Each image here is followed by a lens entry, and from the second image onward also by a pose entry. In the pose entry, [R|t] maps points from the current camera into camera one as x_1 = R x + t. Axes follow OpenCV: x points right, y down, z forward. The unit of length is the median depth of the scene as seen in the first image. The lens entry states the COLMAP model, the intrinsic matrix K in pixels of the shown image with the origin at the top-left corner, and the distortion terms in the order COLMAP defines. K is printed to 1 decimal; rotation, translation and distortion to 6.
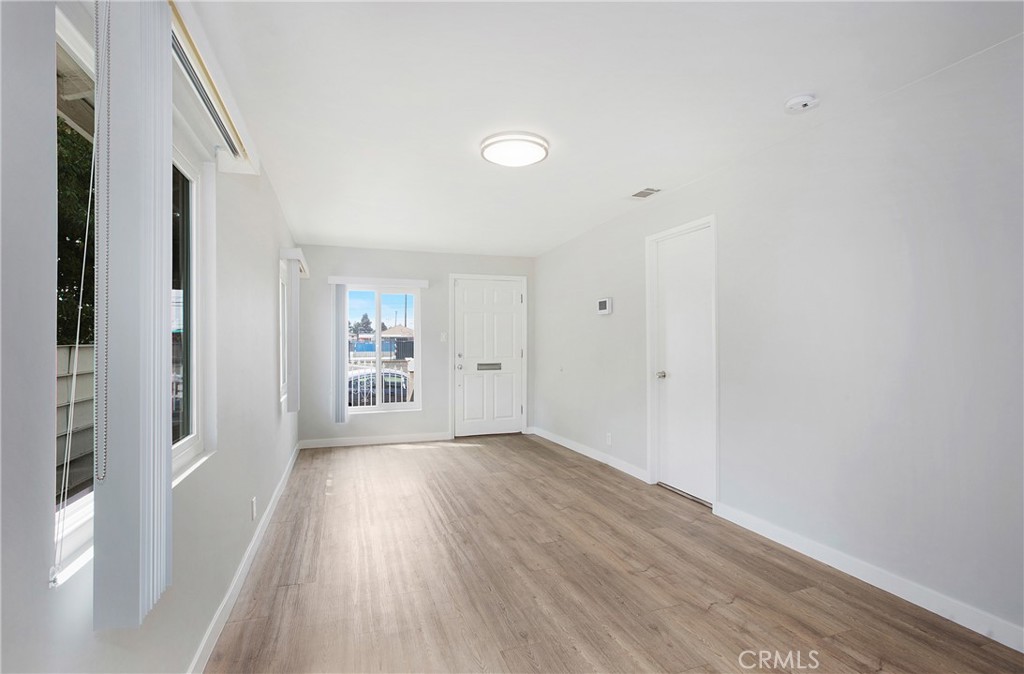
lens RADIAL K [[477.7, 0, 510.8], [0, 477.7, 342.2], [0, 0, 1]] dist [-0.048640, 0.013721]
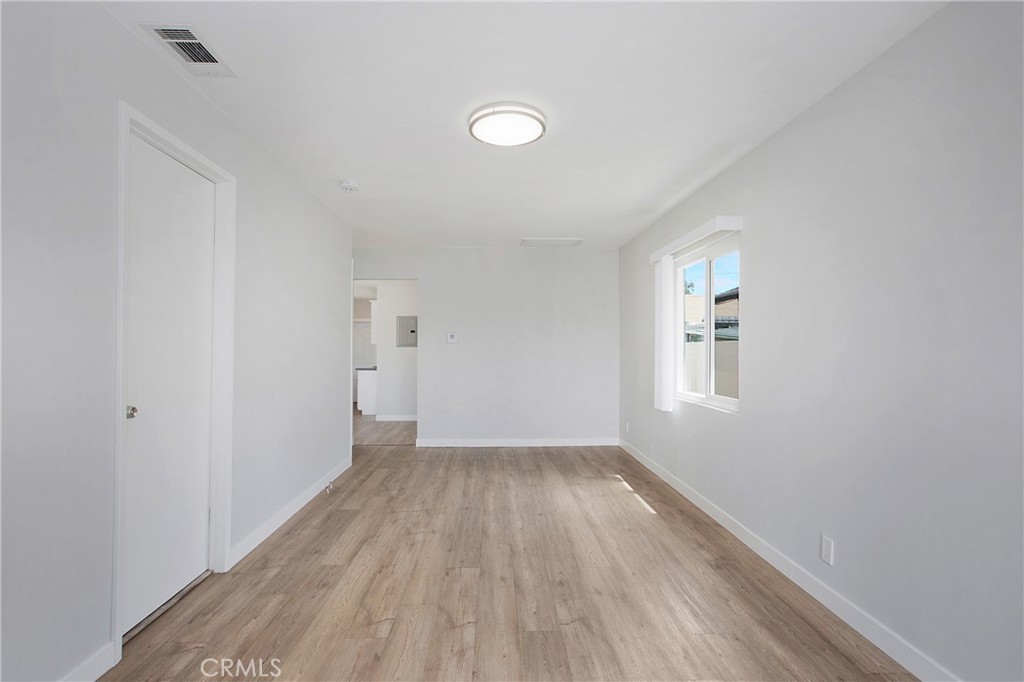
lens RADIAL K [[477.7, 0, 511.6], [0, 477.7, 342.1], [0, 0, 1]] dist [-0.048640, 0.013721]
pose [[-0.954929, 0.005992, 0.296773, -0.276234], [0.001527, 0.999882, -0.015274, 0.010709], [-0.296830, -0.014133, -0.954826, 1.906206]]
